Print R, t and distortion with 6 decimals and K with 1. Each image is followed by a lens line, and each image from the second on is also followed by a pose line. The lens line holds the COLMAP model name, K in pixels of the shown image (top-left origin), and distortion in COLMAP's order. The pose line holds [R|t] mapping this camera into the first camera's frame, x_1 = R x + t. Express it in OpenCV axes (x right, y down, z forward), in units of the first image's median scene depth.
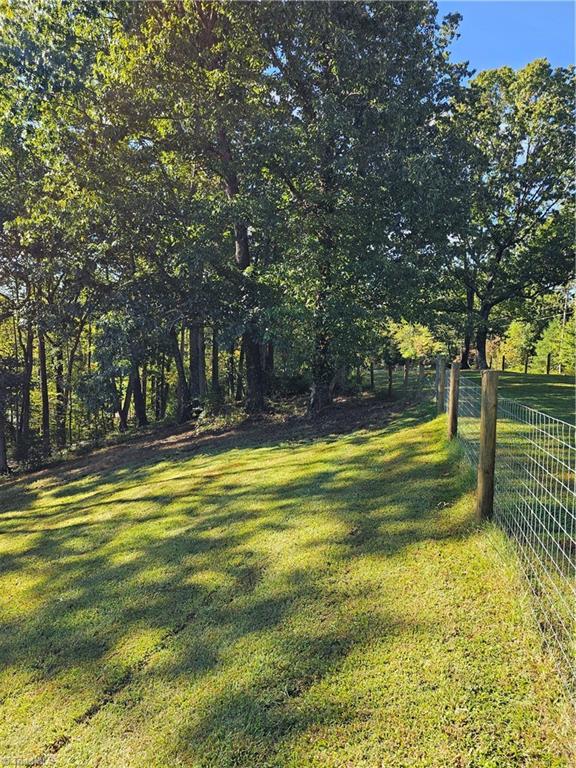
lens RADIAL K [[504.7, 0, 288.0], [0, 504.7, 384.0], [0, 0, 1]] dist [0.003311, 0.001726]
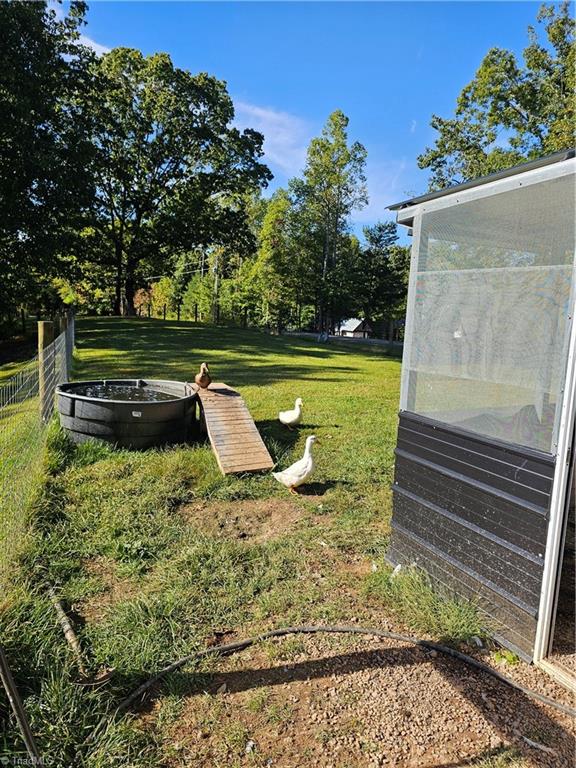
lens RADIAL K [[504.7, 0, 288.0], [0, 504.7, 384.0], [0, 0, 1]] dist [0.003311, 0.001726]
pose [[0.807716, -0.070493, 0.585342, -0.017037], [0.008815, 0.994159, 0.107563, 0.005742], [-0.589505, -0.081721, 0.803620, -0.189552]]
